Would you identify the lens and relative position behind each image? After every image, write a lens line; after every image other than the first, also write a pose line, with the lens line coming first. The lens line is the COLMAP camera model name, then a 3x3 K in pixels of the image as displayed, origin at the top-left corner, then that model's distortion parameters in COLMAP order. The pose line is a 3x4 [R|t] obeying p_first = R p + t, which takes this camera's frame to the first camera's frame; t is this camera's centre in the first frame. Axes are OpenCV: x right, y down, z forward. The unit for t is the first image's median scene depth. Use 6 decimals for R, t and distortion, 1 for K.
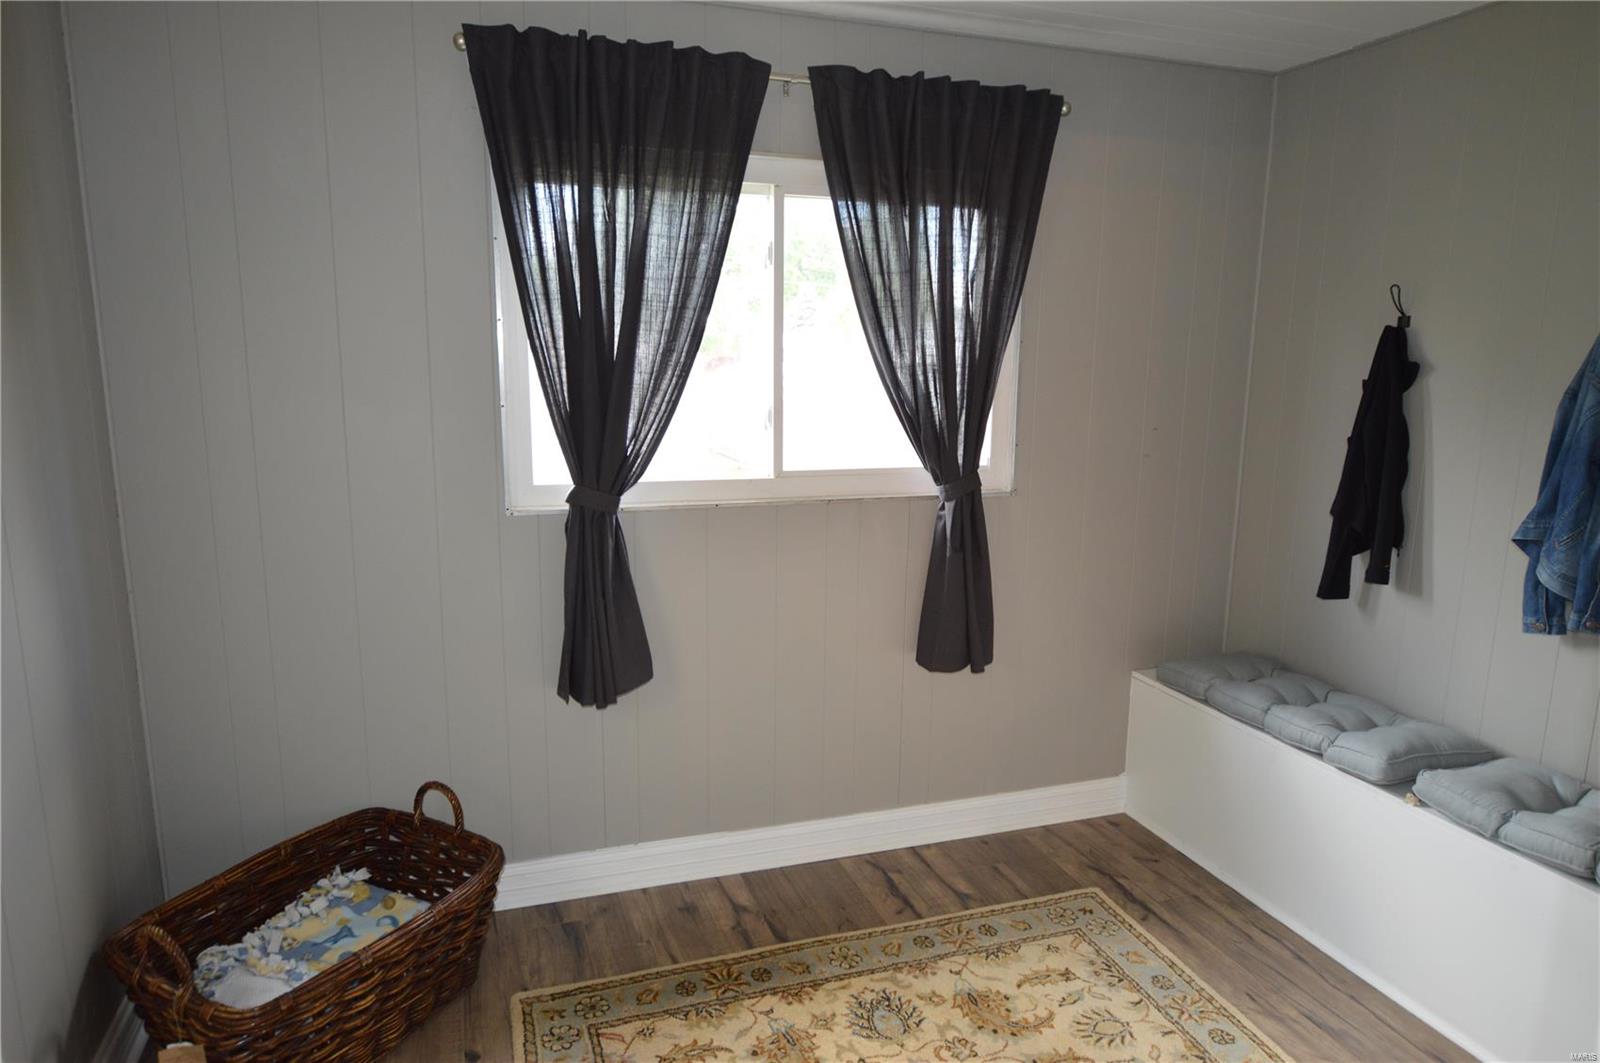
lens RADIAL K [[977.1, 0, 794.5], [0, 977.1, 526.6], [0, 0, 1]] dist [-0.024275, 0.019199]
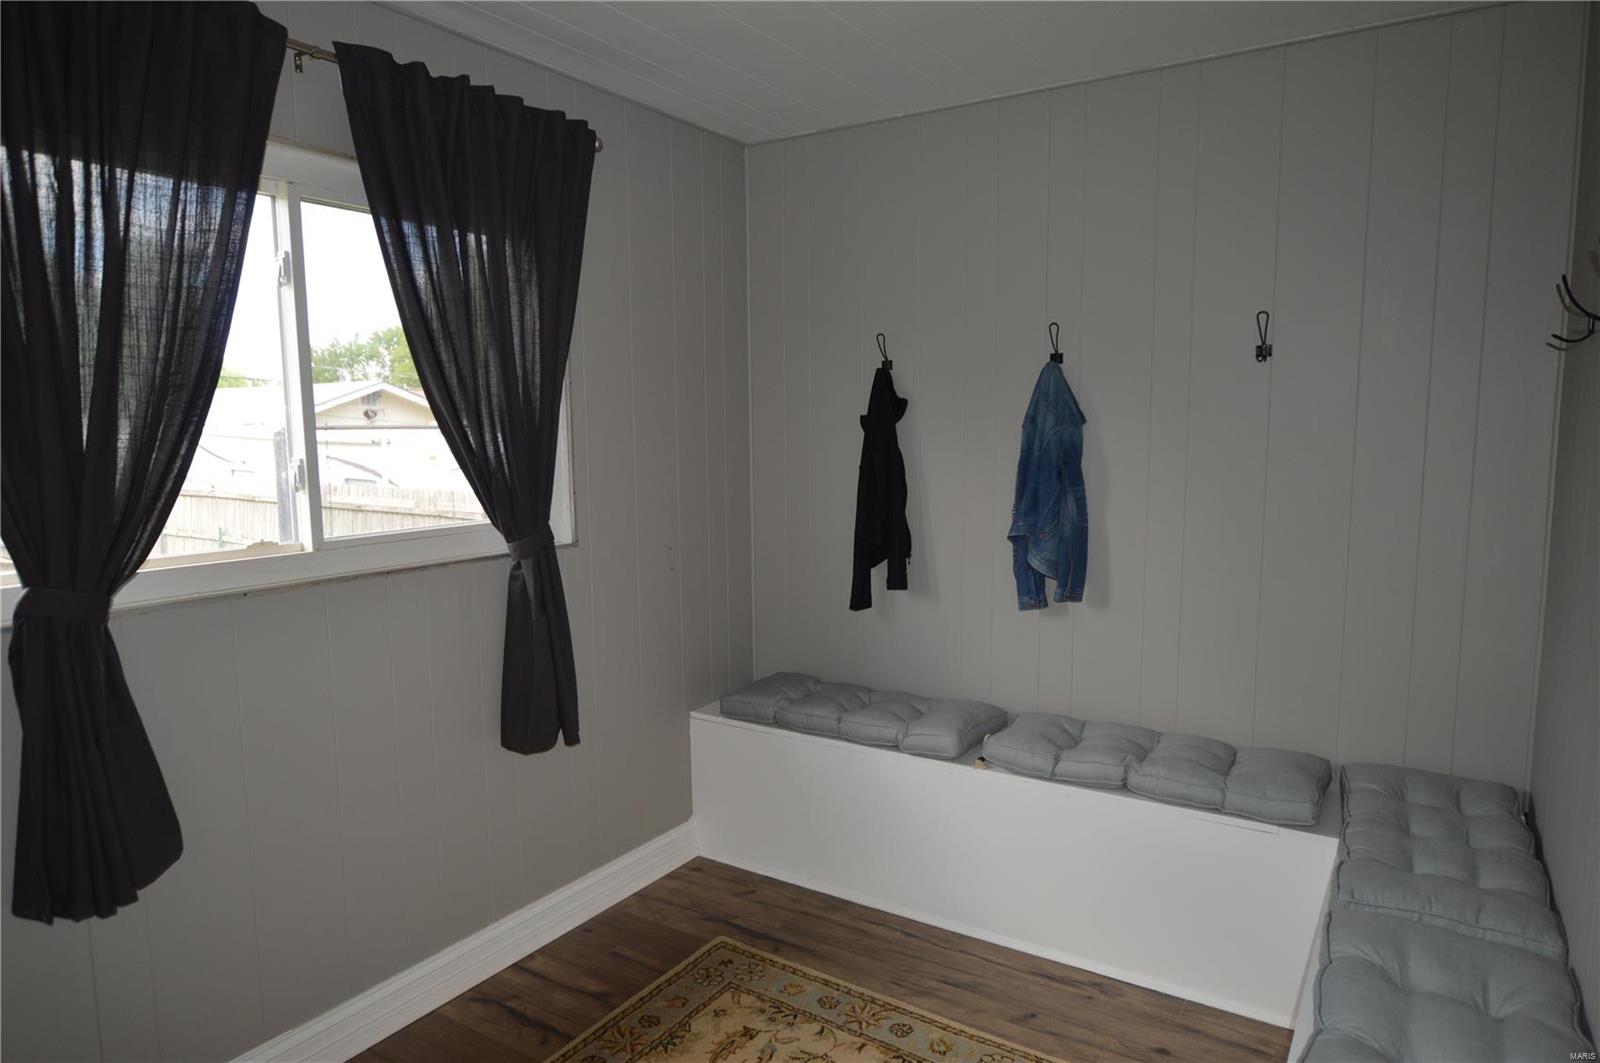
lens RADIAL K [[977.1, 0, 805.0], [0, 977.1, 527.2], [0, 0, 1]] dist [-0.024275, 0.019199]
pose [[0.781126, -0.084286, 0.618658, -0.202346], [0.124108, 0.992035, -0.021546, -0.003802], [-0.611915, 0.093611, 0.785365, 0.152338]]
